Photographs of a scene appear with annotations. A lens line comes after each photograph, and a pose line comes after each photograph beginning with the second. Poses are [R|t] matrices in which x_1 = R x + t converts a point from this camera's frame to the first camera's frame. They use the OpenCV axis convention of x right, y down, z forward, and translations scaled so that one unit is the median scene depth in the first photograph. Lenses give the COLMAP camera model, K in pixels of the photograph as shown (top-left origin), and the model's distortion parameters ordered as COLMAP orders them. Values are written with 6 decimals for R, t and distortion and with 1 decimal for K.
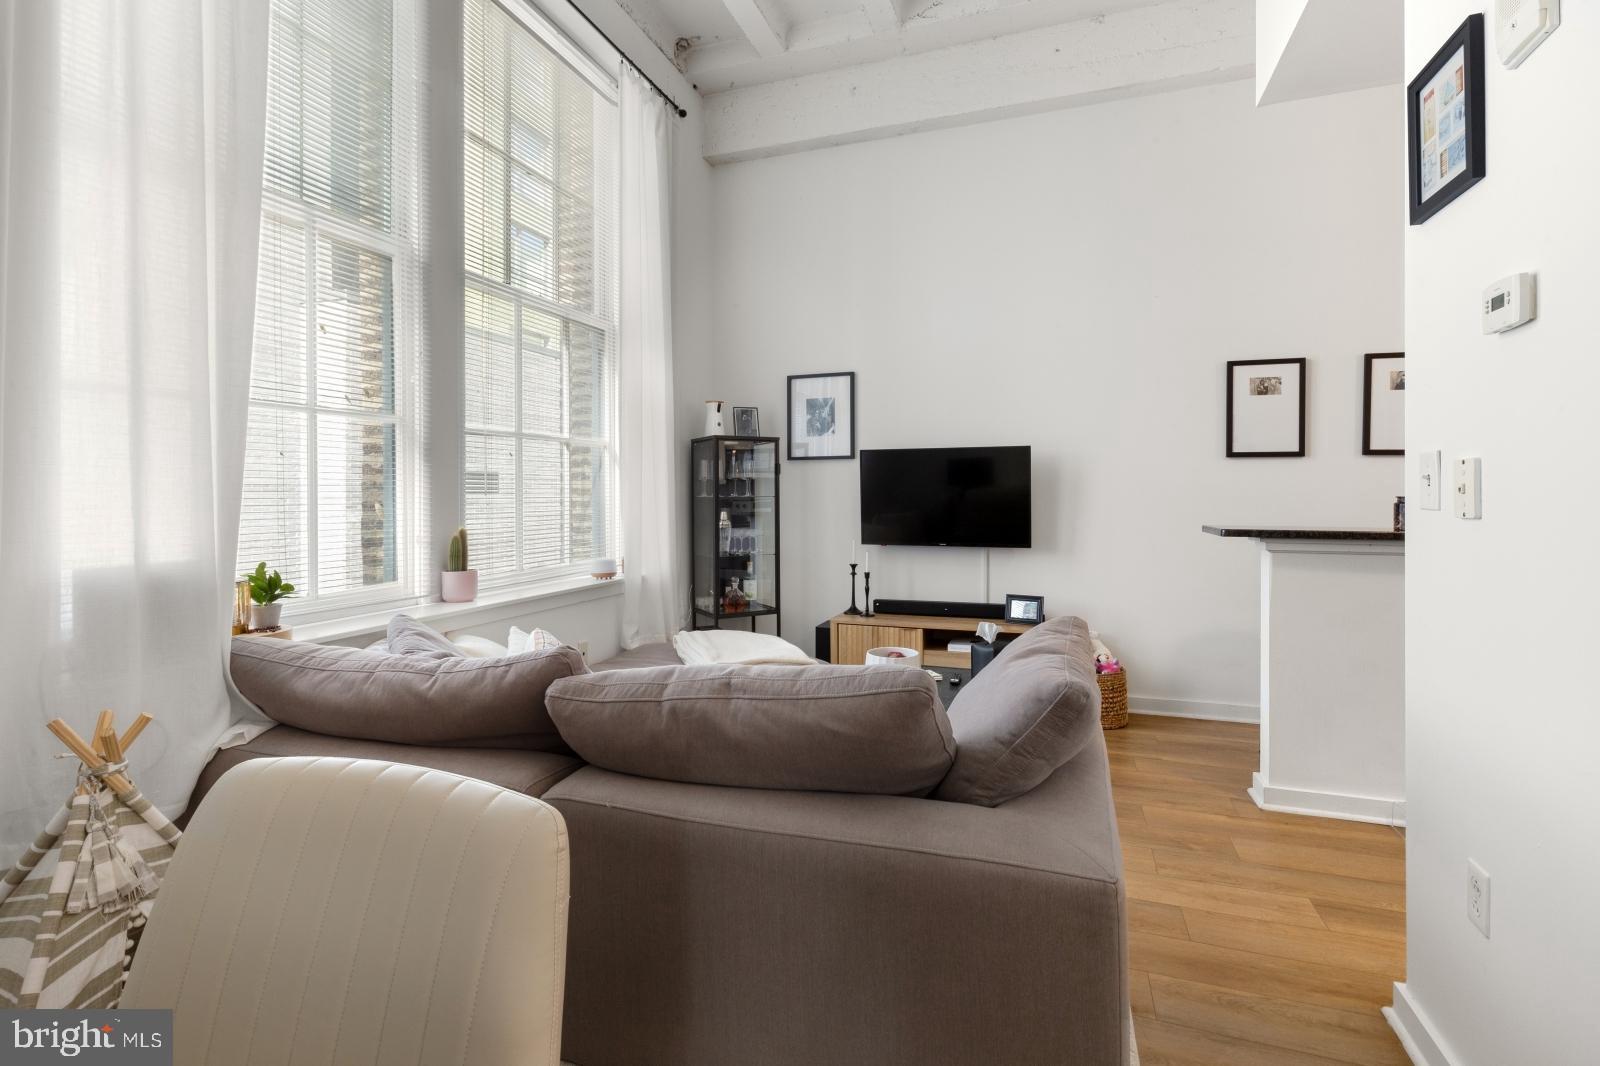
lens RADIAL K [[743.7, 0, 796.9], [0, 743.7, 489.2], [0, 0, 1]] dist [0.006031, -0.000991]
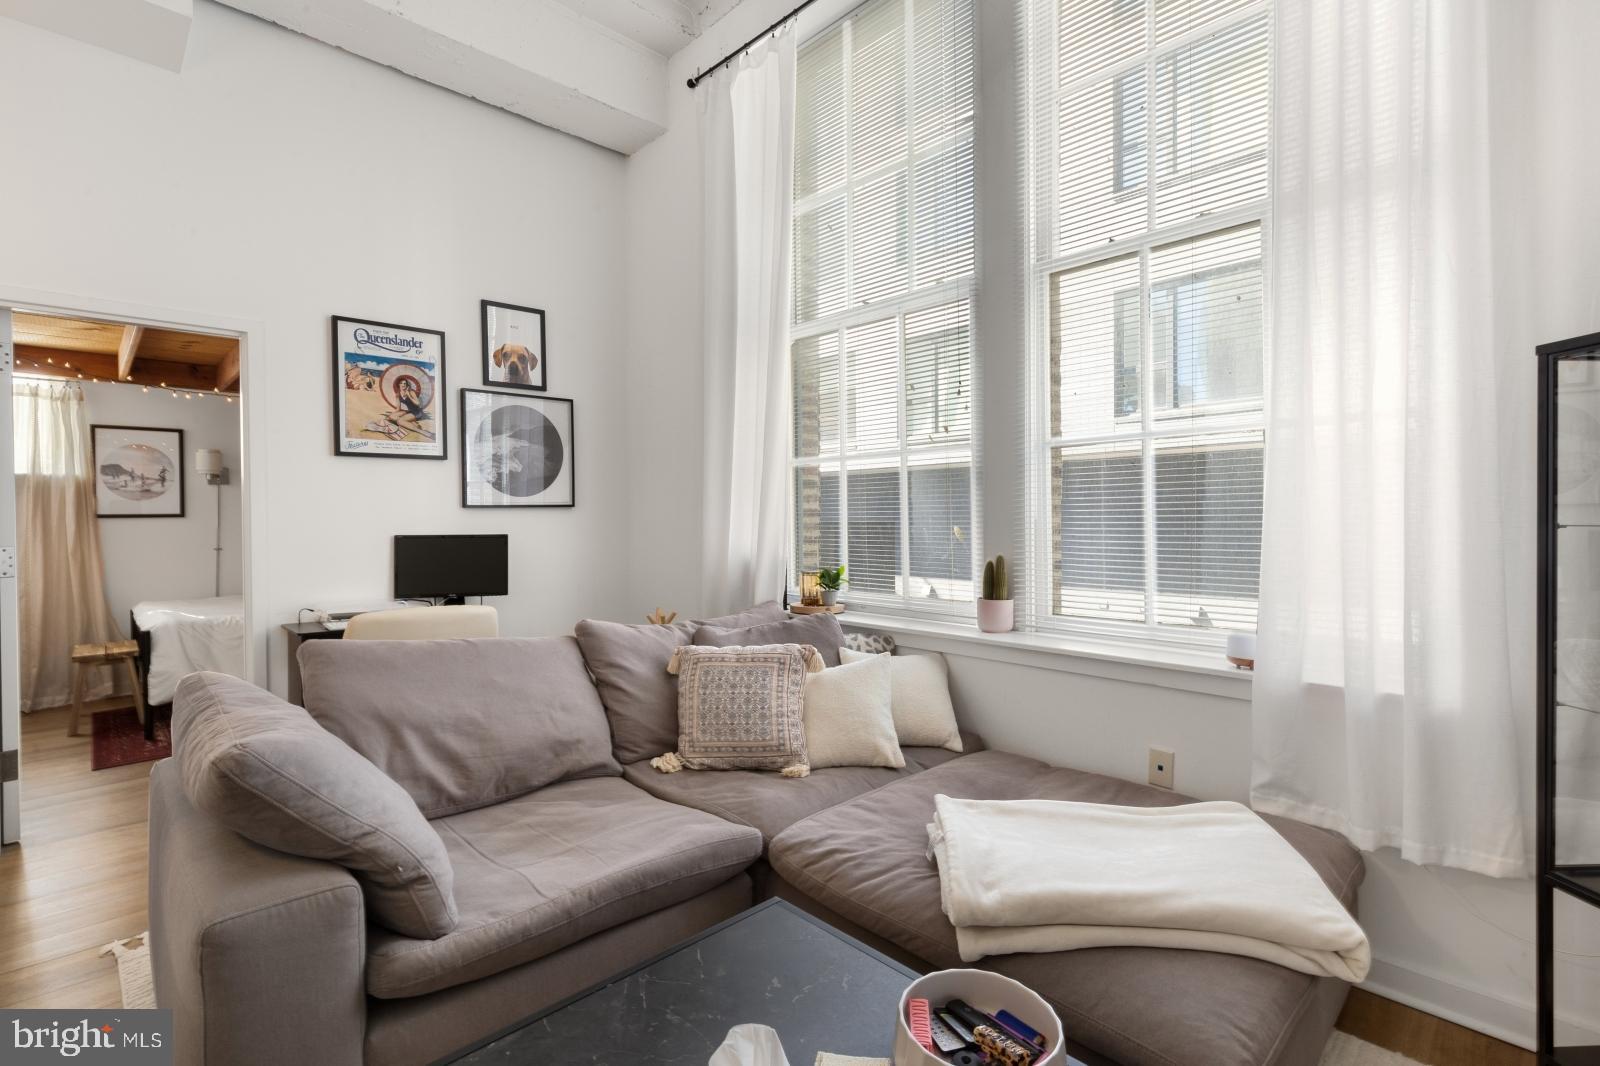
lens RADIAL K [[743.7, 0, 785.1], [0, 743.7, 520.0], [0, 0, 1]] dist [0.006031, -0.000991]
pose [[-0.454644, 0.010149, -0.890615, 0.359094], [0.014869, 0.999882, 0.003804, 0.001203], [0.890549, -0.011513, -0.454742, 0.851581]]
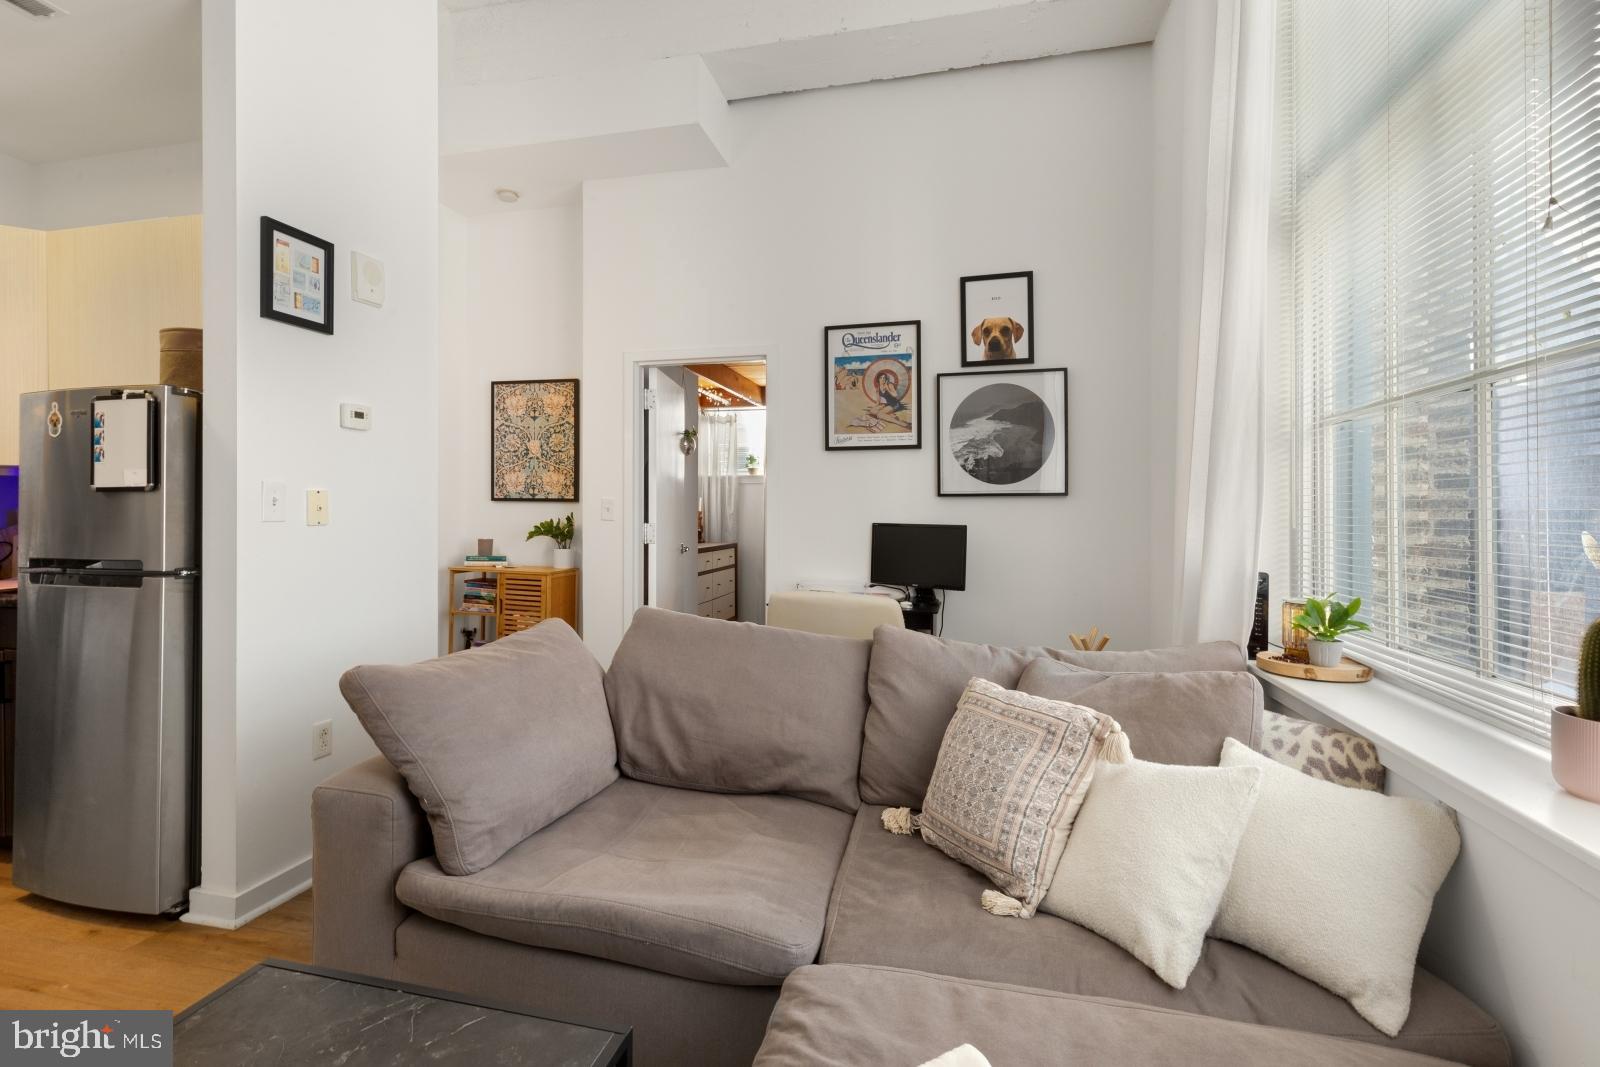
lens RADIAL K [[743.7, 0, 776.6], [0, 743.7, 510.5], [0, 0, 1]] dist [0.006031, -0.000991]
pose [[-0.995777, -0.000289, -0.091806, -0.000803], [0.000137, 0.999989, -0.004640, 0.004393], [0.091807, -0.004633, -0.995766, 0.953216]]
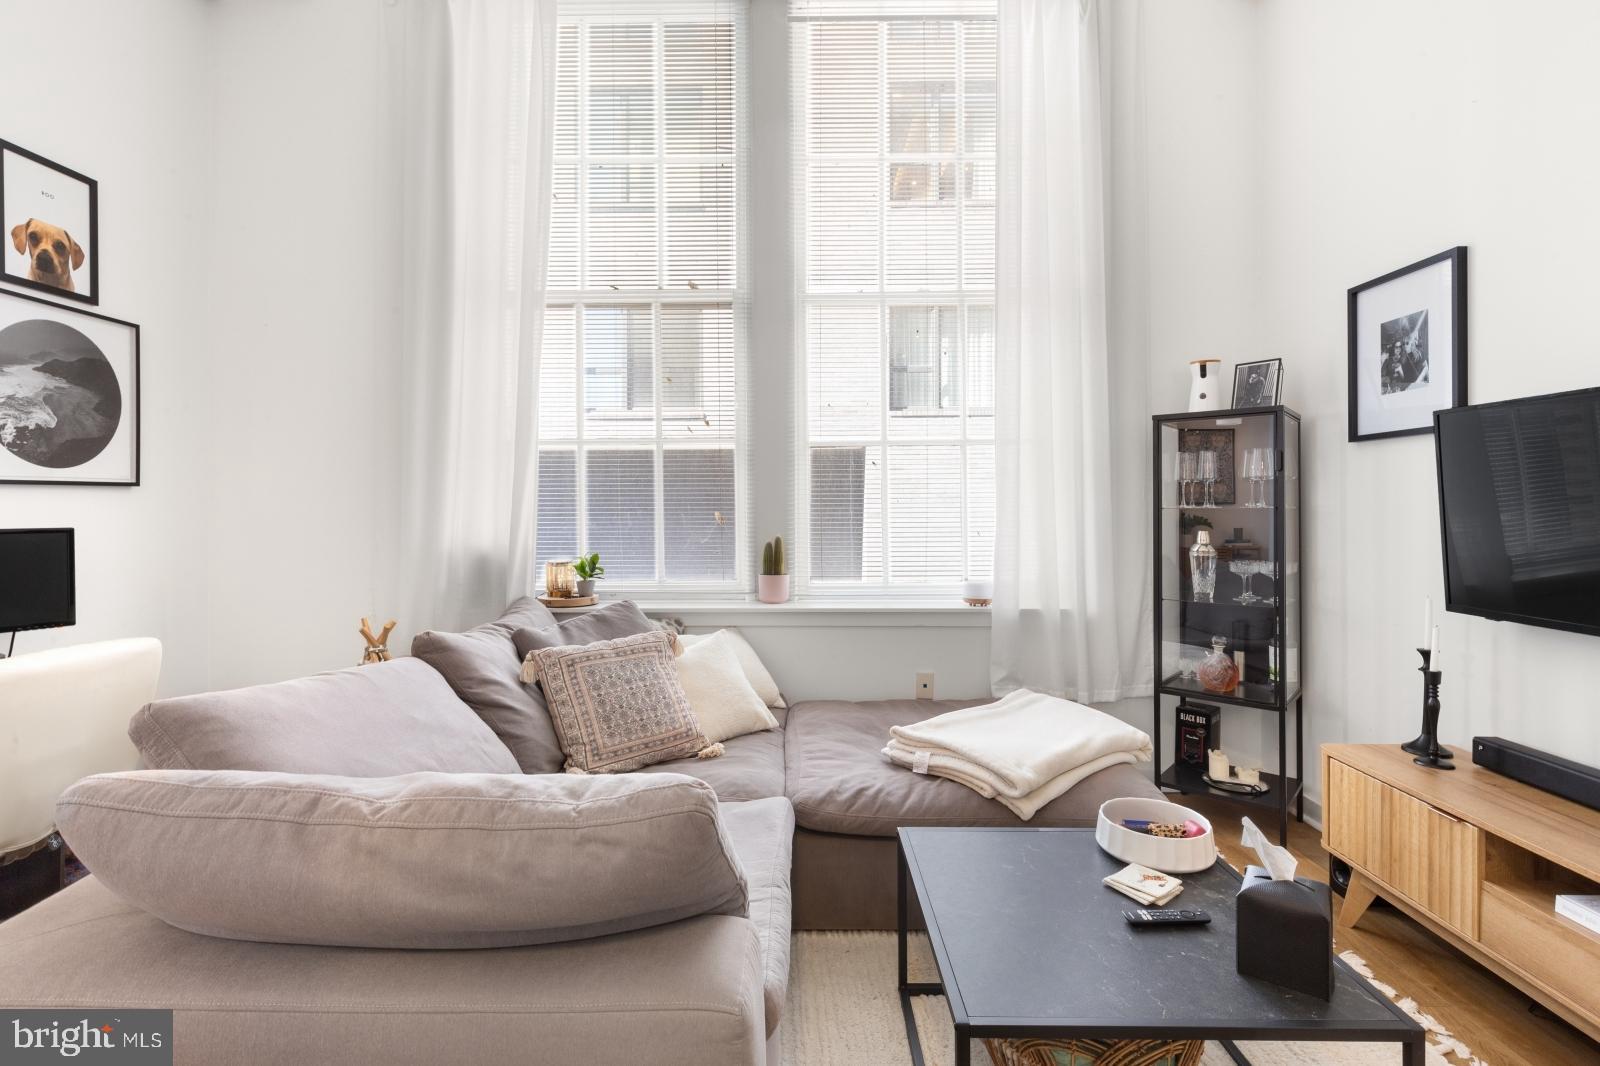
lens RADIAL K [[743.7, 0, 787.5], [0, 743.7, 502.2], [0, 0, 1]] dist [0.006031, -0.000991]
pose [[0.323902, 0.000488, -0.946090, 0.418663], [0.007755, 0.999965, 0.003171, 0.000058], [0.946059, -0.008364, 0.323887, 0.473809]]
